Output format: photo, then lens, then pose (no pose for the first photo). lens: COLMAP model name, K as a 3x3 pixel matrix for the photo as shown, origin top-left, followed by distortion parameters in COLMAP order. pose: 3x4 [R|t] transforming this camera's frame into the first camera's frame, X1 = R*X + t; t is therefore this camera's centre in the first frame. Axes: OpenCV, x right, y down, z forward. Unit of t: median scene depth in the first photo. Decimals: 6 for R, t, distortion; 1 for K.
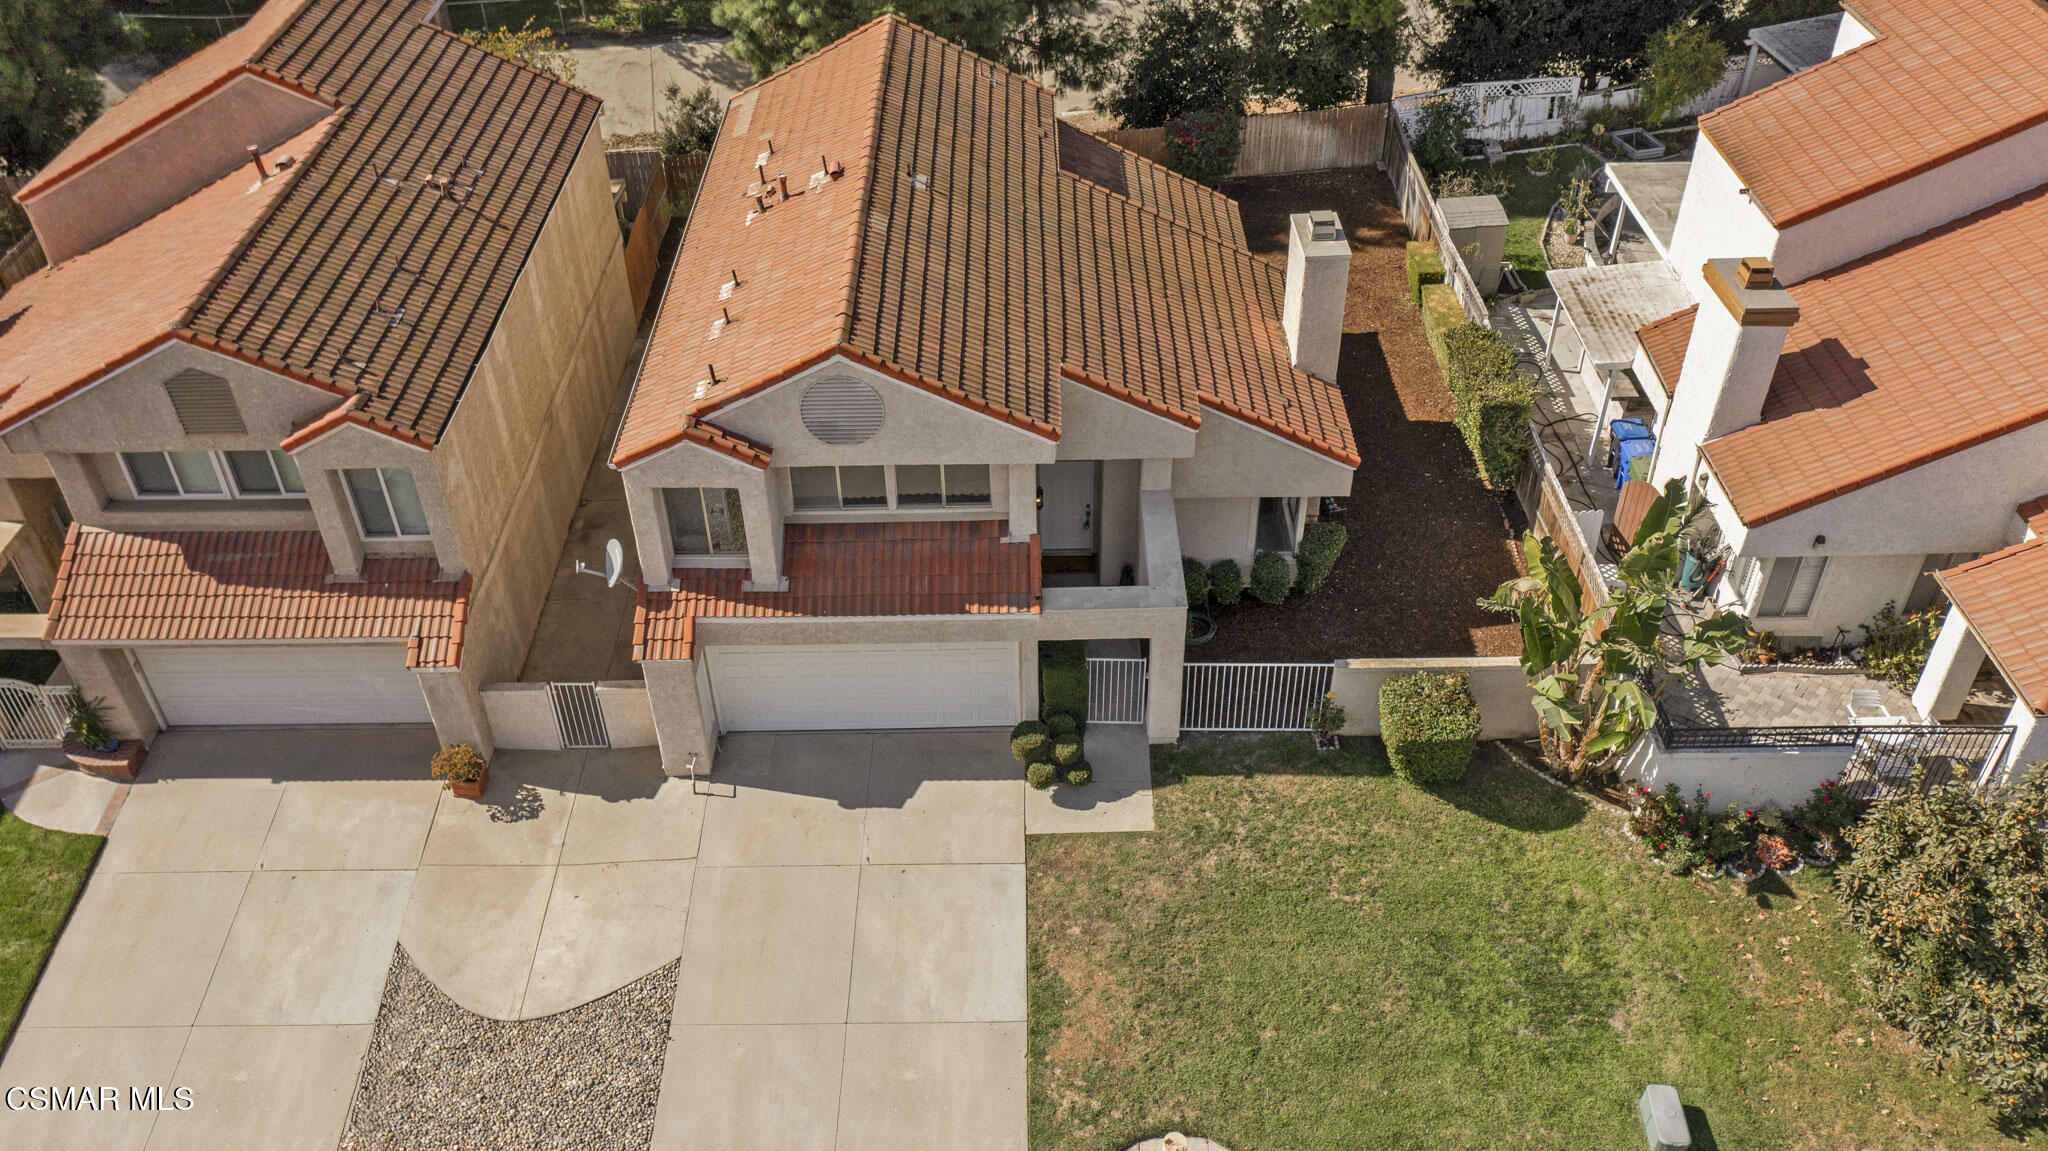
lens RADIAL K [[1642.3, 0, 1024.0], [0, 1642.3, 575.5], [0, 0, 1]] dist [-0.002343, 0.013126]
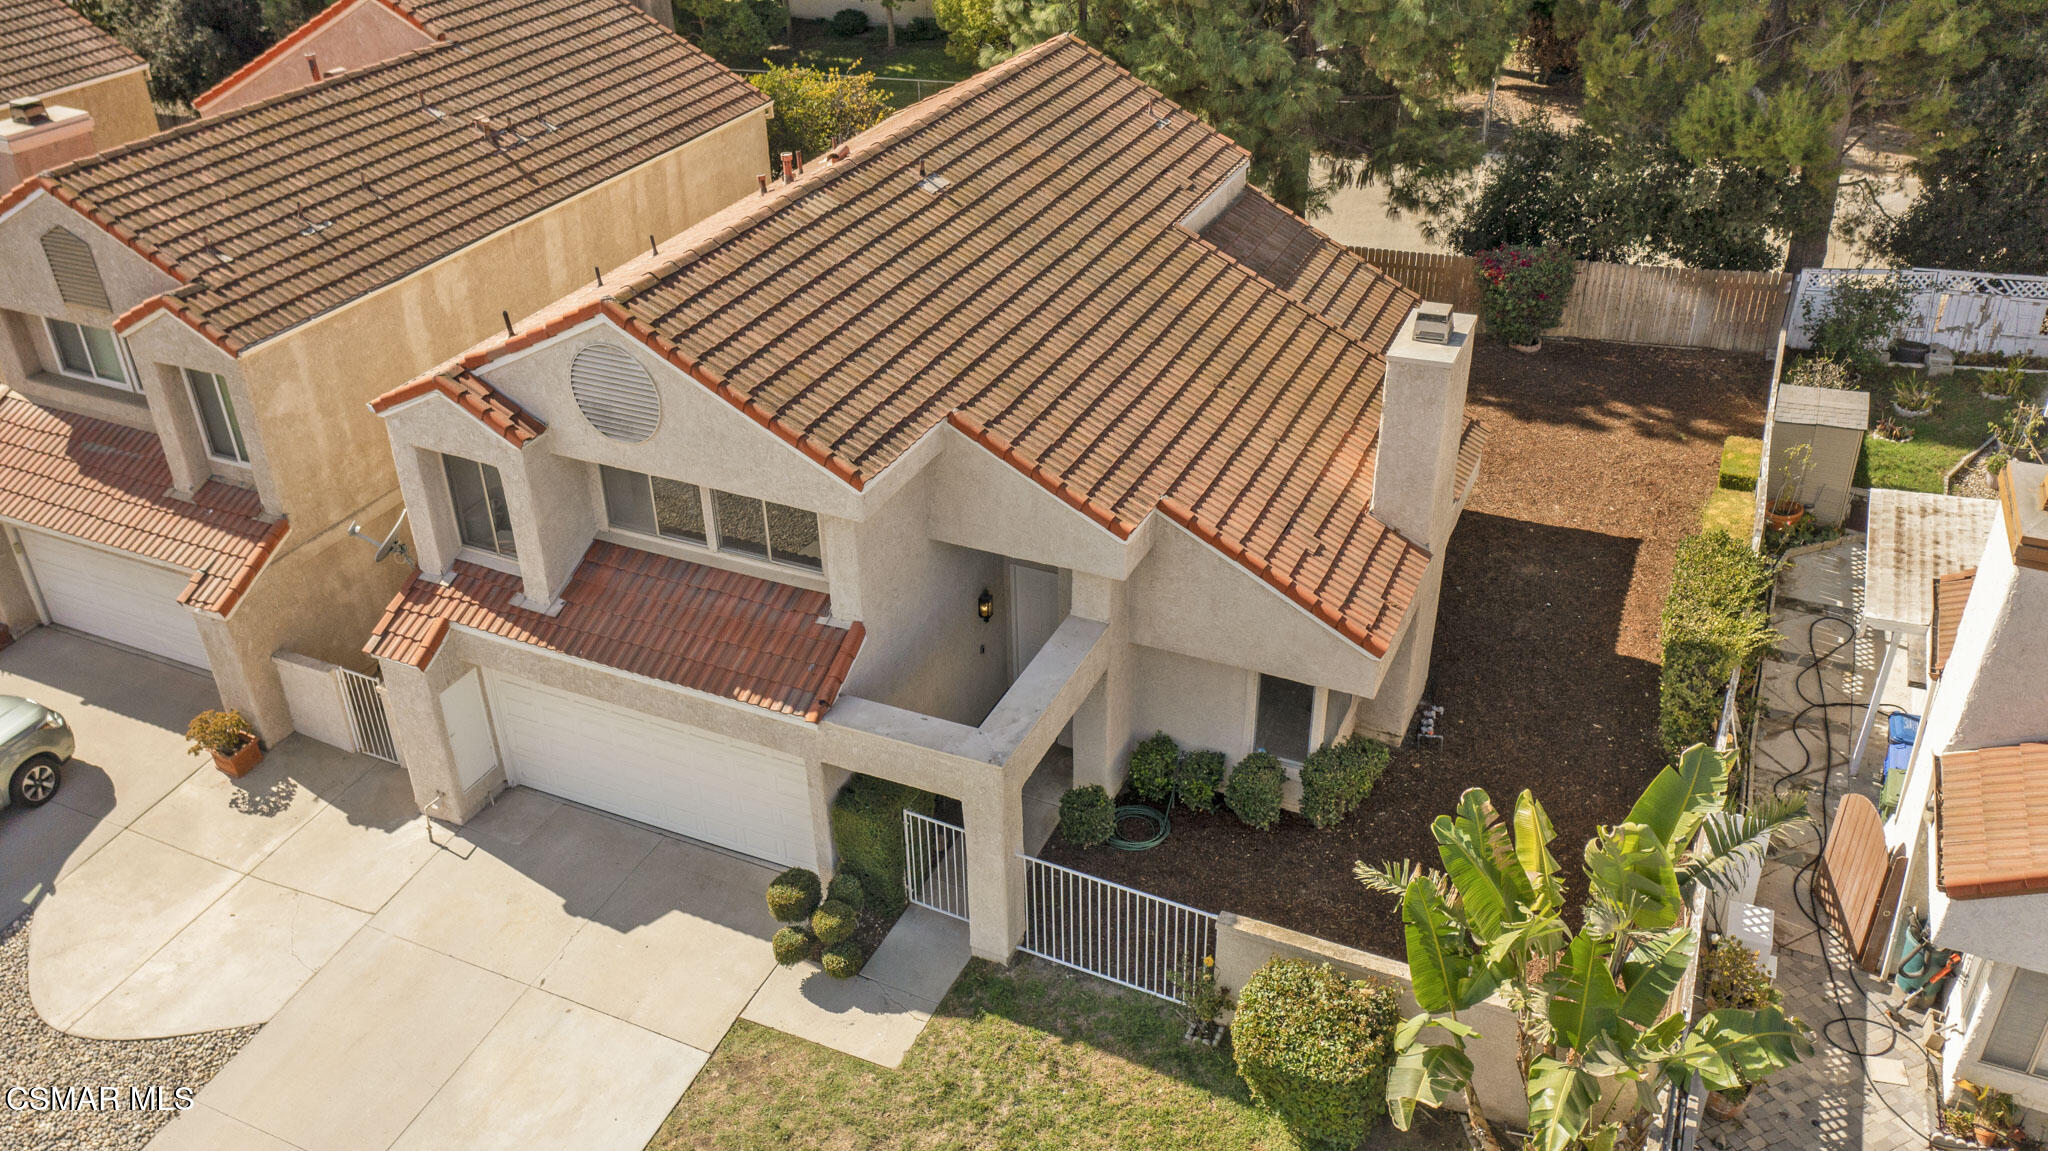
lens RADIAL K [[1642.3, 0, 1024.0], [0, 1642.3, 575.5], [0, 0, 1]] dist [-0.002343, 0.013126]
pose [[0.905545, 0.217800, -0.364076, 0.331068], [-0.261494, 0.962309, -0.074719, -0.009205], [0.334080, 0.162865, 0.928367, 0.327144]]
